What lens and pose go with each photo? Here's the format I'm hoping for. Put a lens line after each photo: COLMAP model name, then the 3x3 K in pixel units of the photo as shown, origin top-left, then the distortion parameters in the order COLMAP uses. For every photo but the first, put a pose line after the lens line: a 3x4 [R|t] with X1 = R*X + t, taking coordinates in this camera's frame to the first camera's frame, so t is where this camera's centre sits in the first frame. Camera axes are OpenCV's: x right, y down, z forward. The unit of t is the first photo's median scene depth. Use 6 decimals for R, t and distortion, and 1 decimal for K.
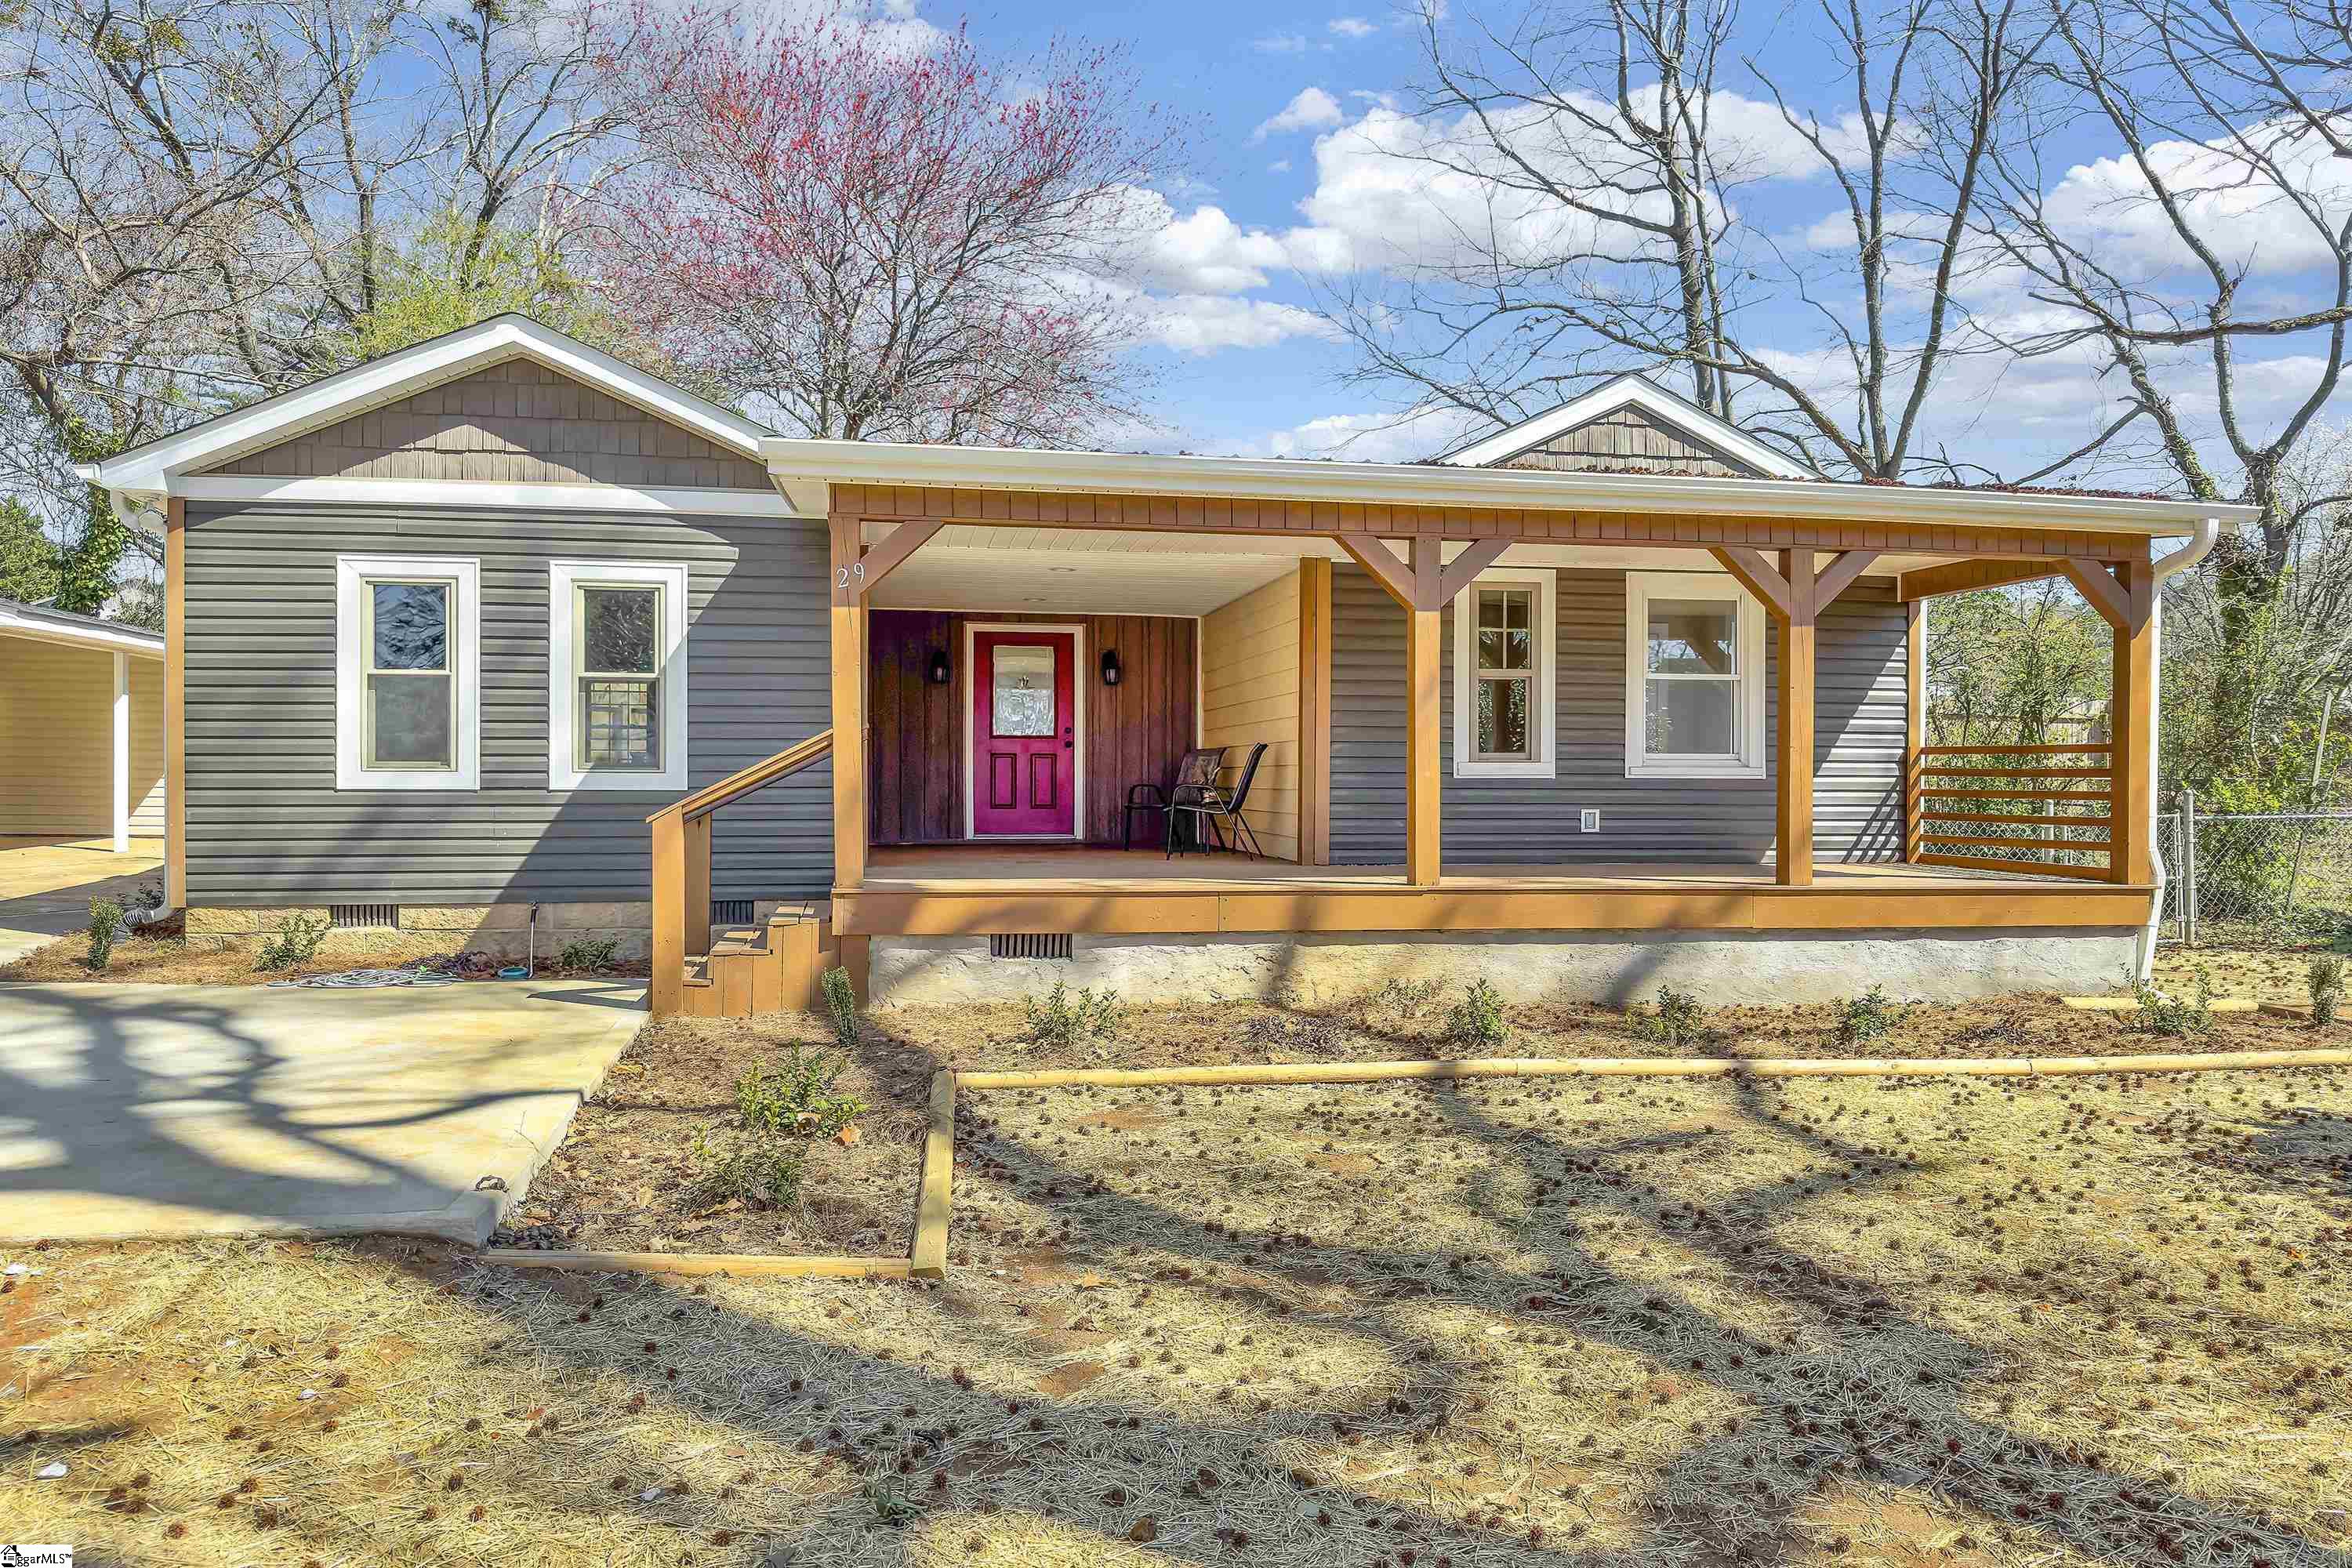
lens RADIAL K [[1690.8, 0, 1168.0], [0, 1690.8, 792.8], [0, 0, 1]] dist [-0.010163, -0.002937]
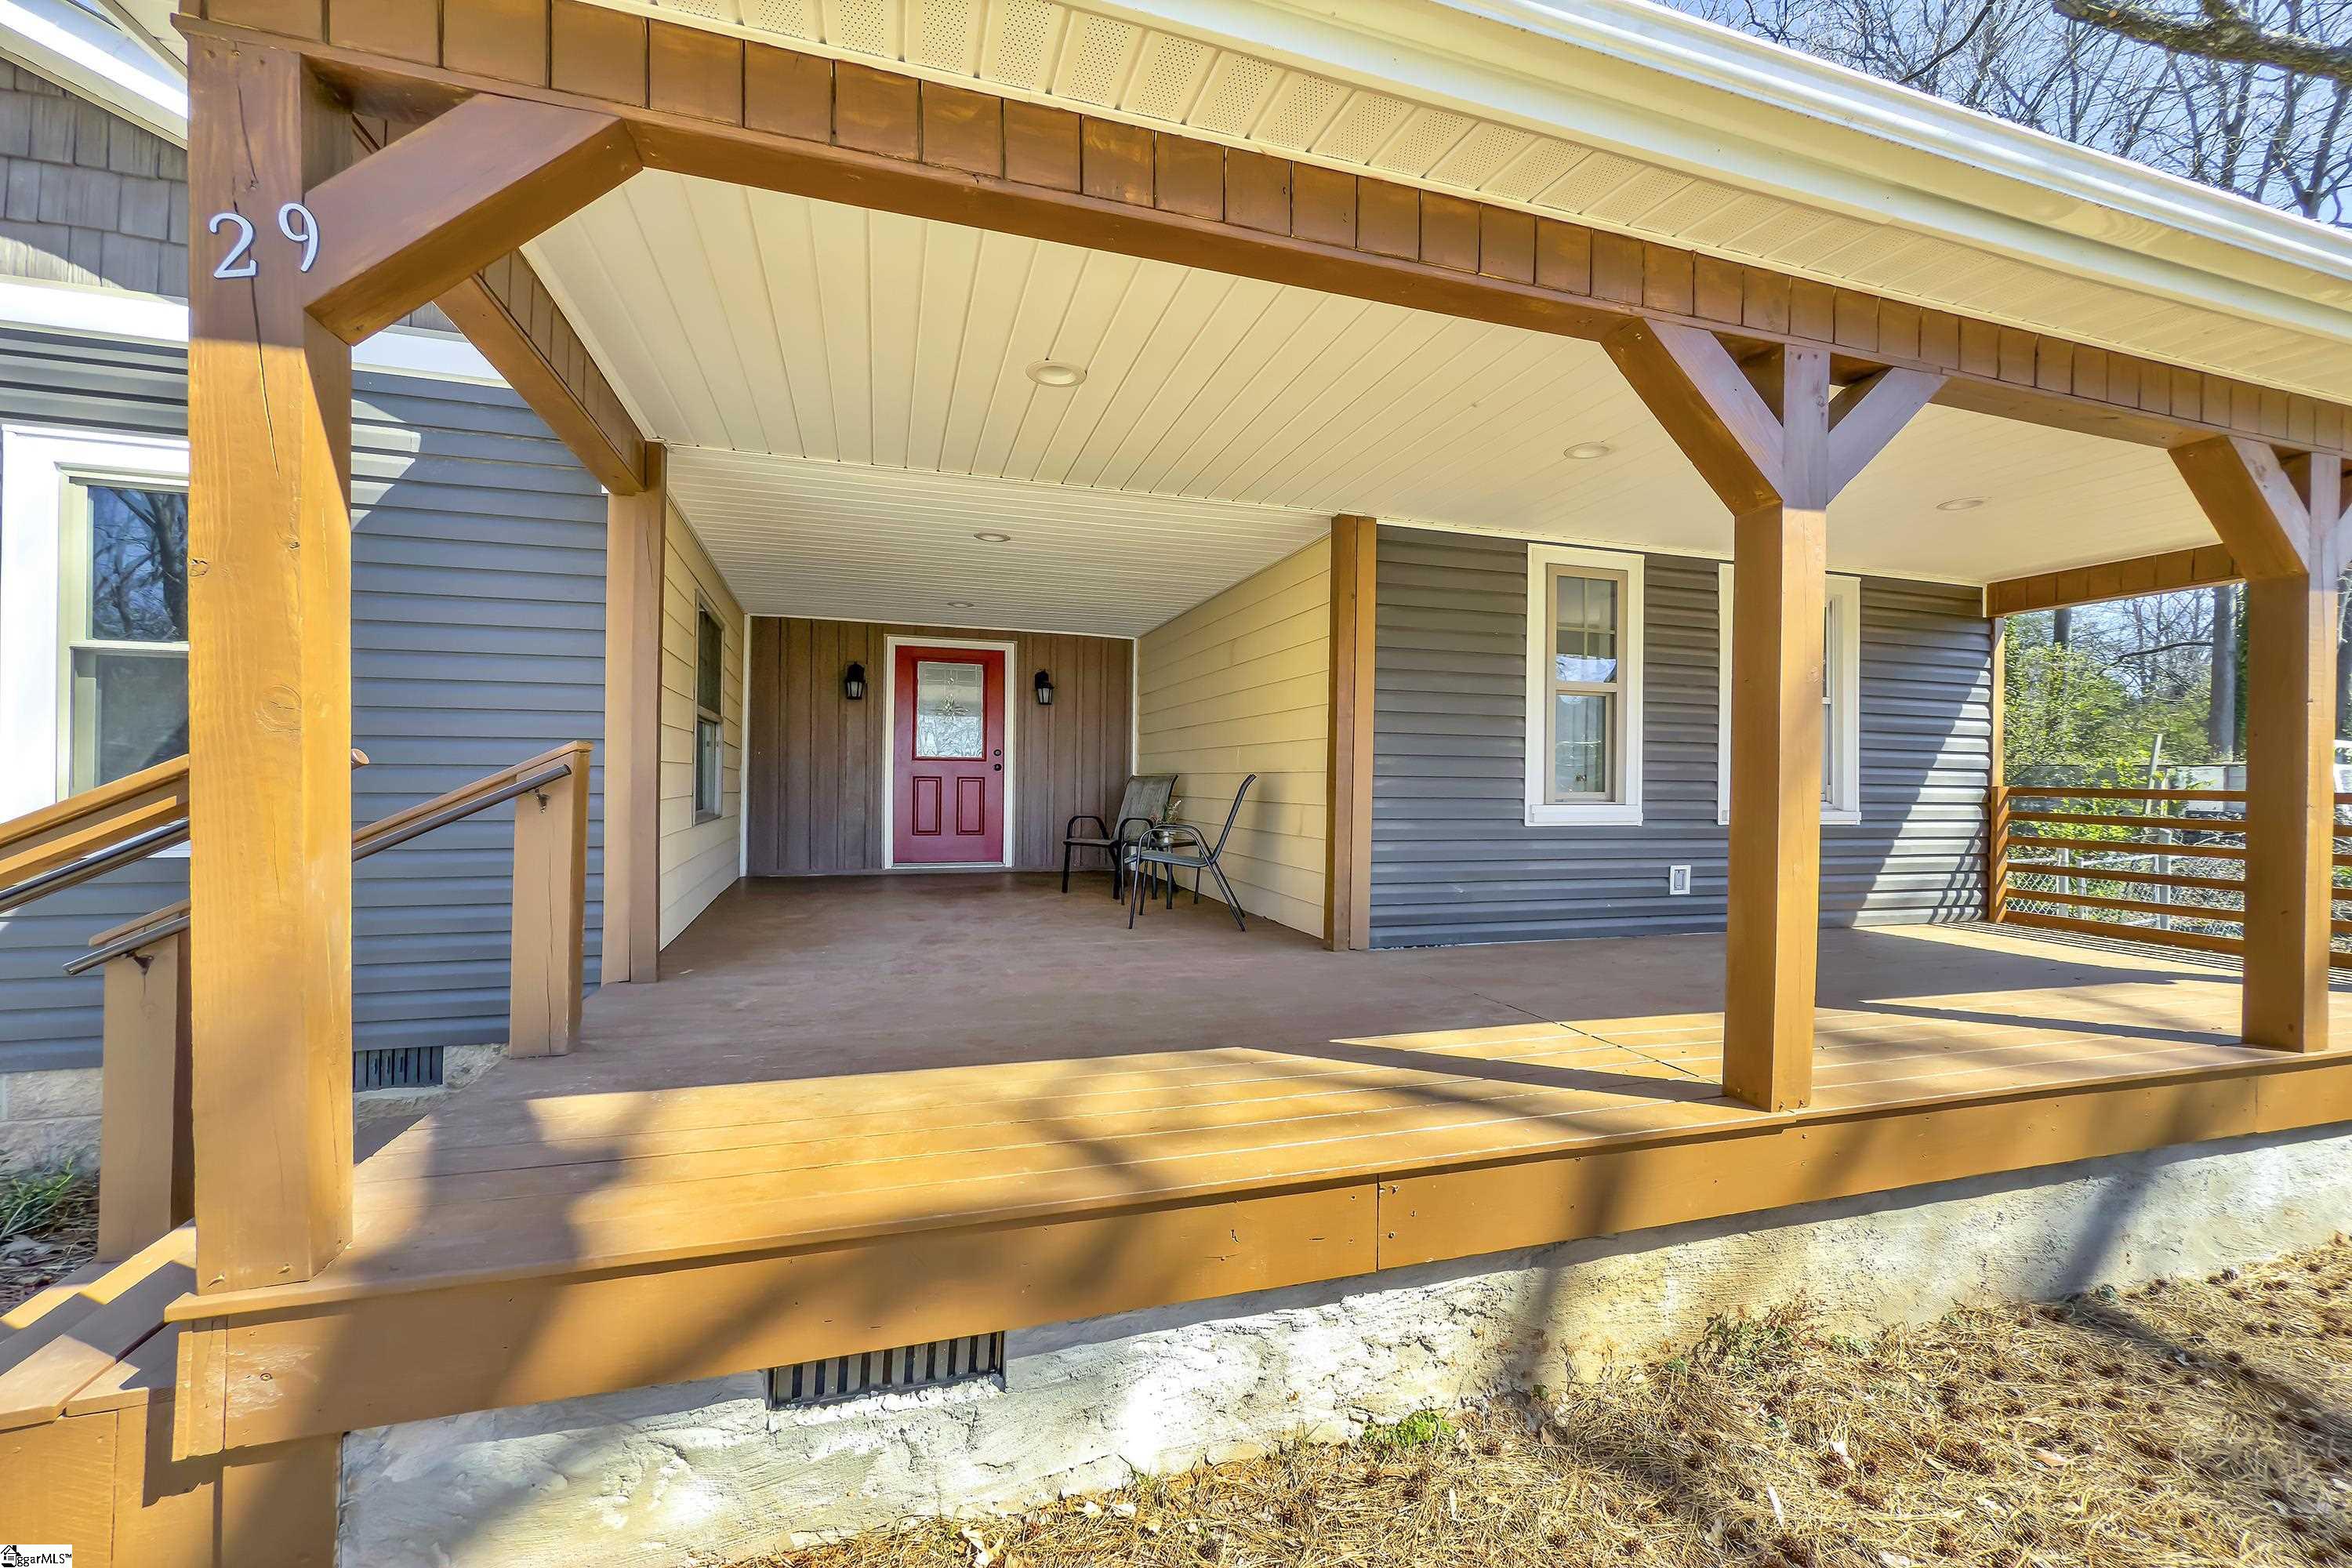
lens RADIAL K [[950.7, 0, 1176.0], [0, 950.7, 784.0], [0, 0, 1]] dist [-0.001609, -0.000272]
pose [[0.991915, 0.009019, 0.126579, -0.040400], [-0.008602, 0.999956, -0.003836, -0.027503], [-0.126608, 0.002716, 0.991949, 0.682658]]
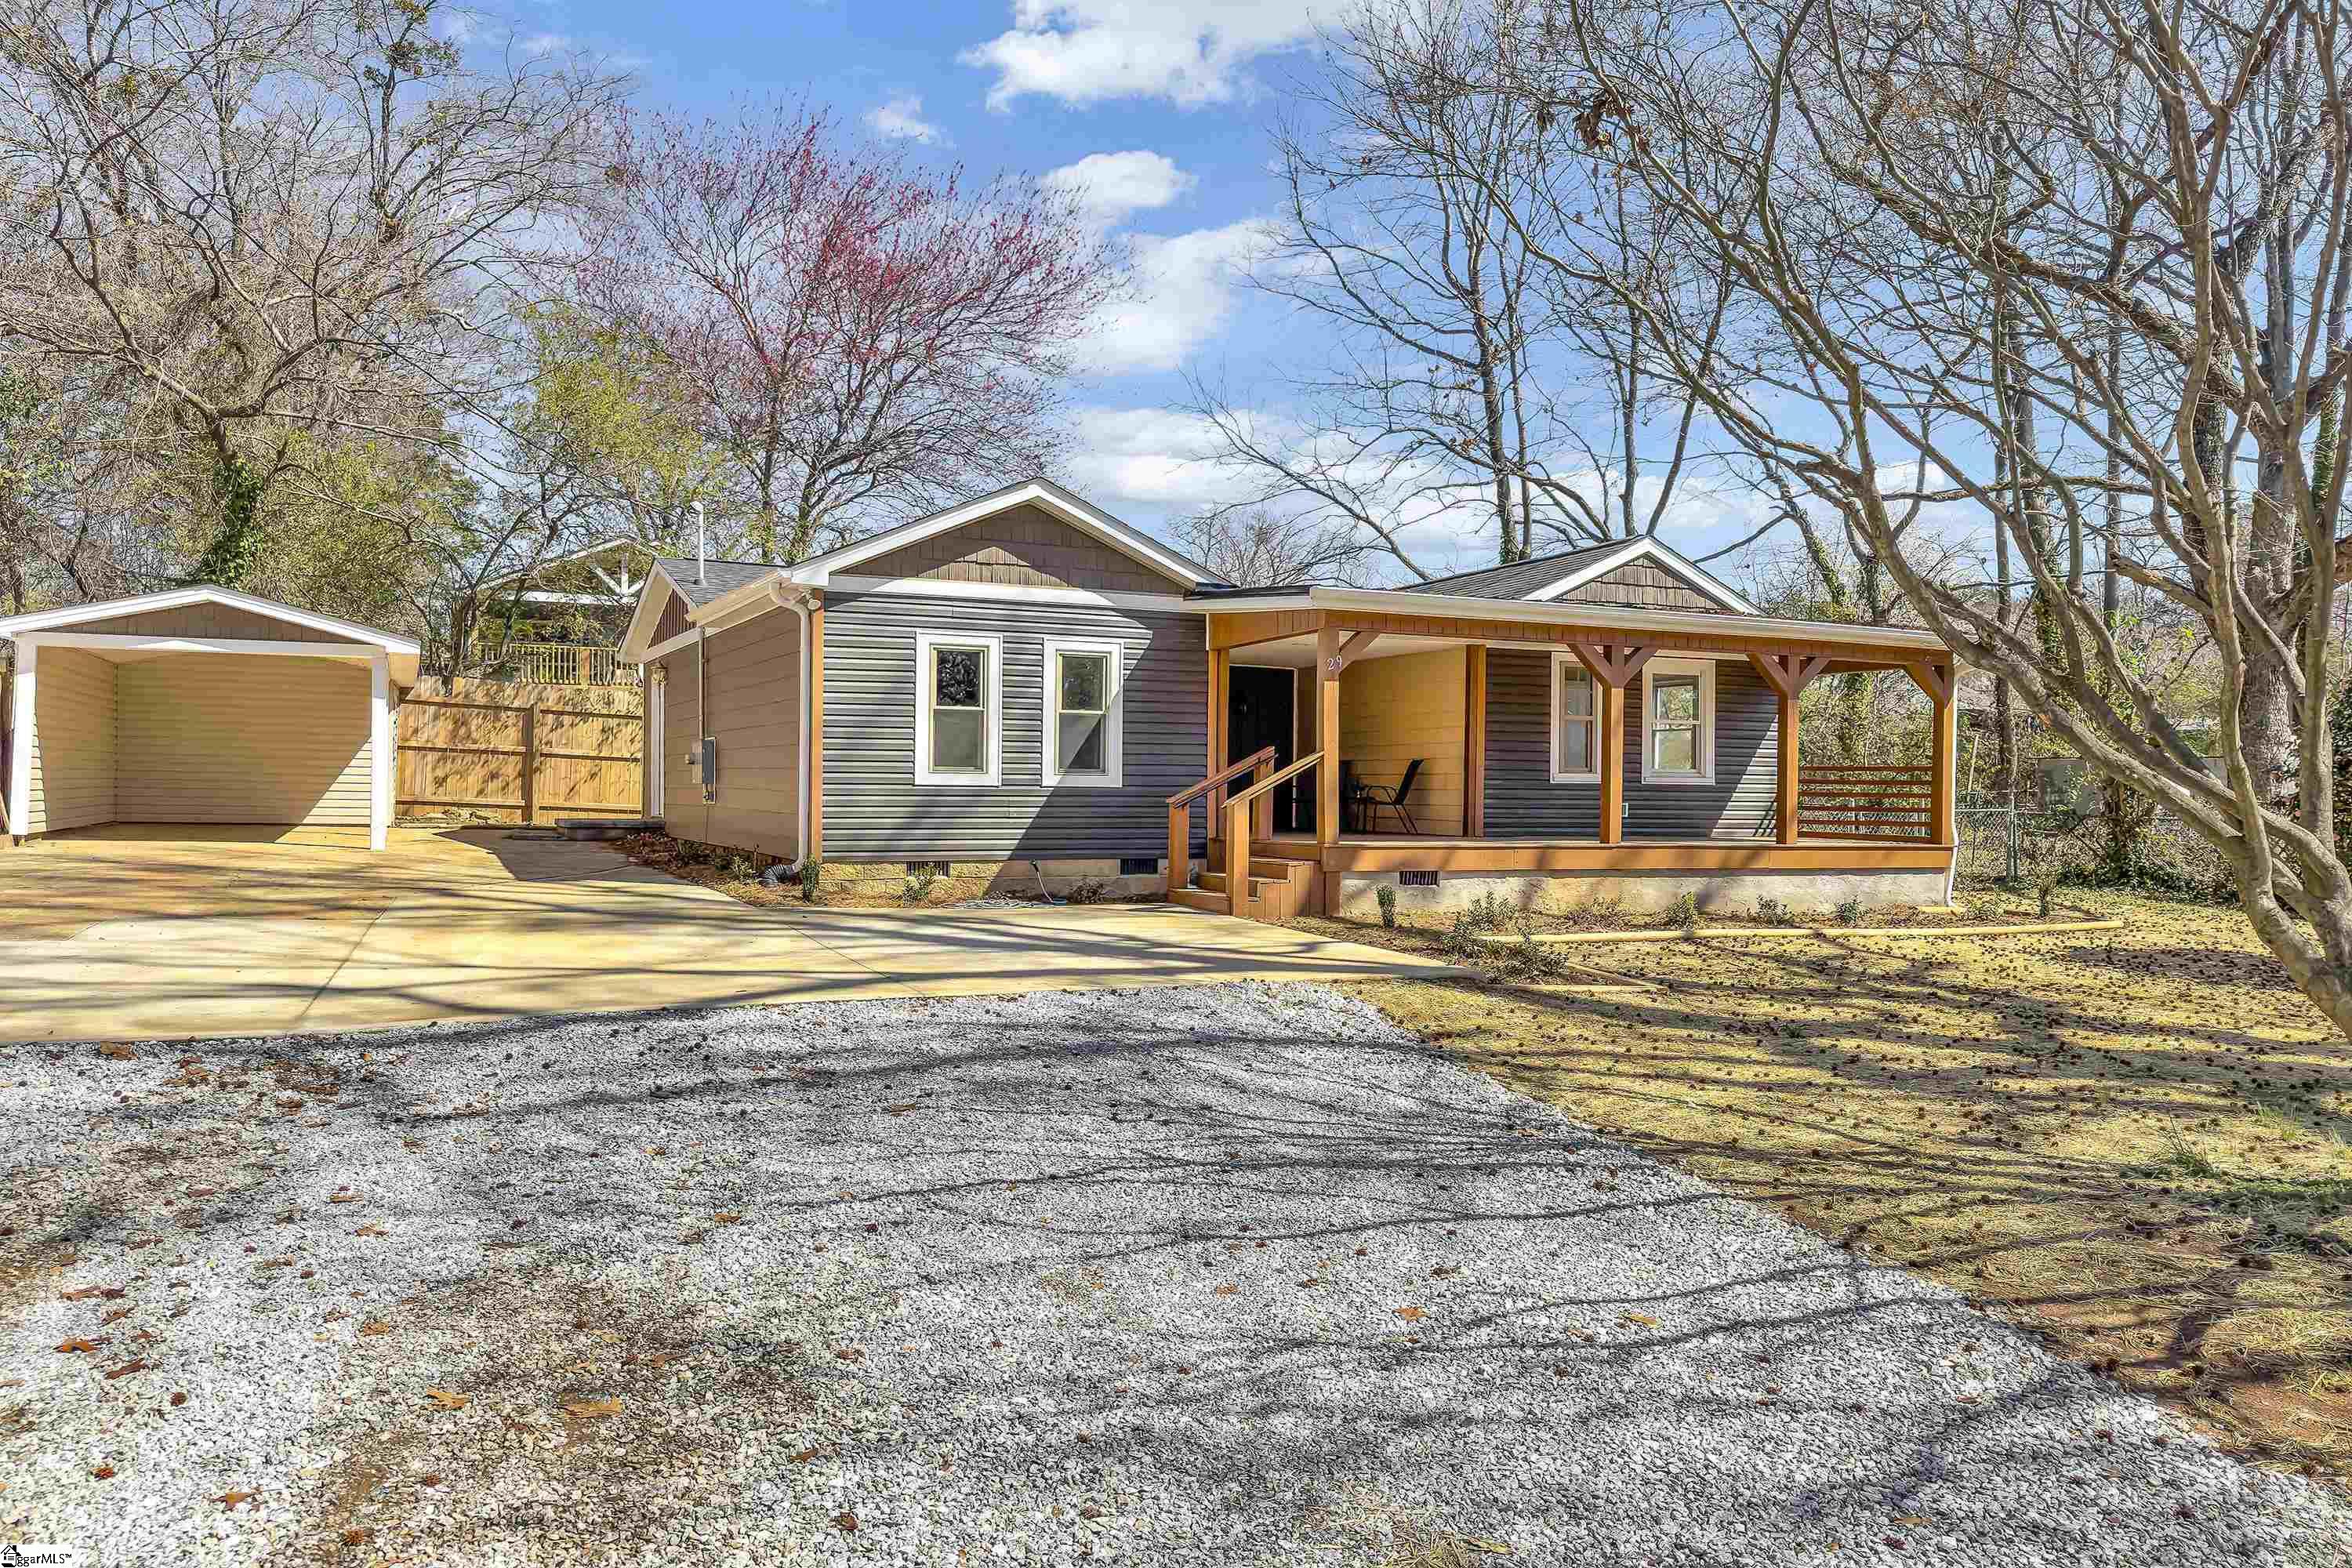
lens RADIAL K [[1669.6, 0, 1176.0], [0, 1669.6, 784.0], [0, 0, 1]] dist [-0.002914, -0.004183]
pose [[0.968885, 0.007550, 0.247397, -0.640363], [-0.005503, 0.999945, -0.008966, 0.009560], [-0.247451, 0.007325, 0.968873, -0.506515]]
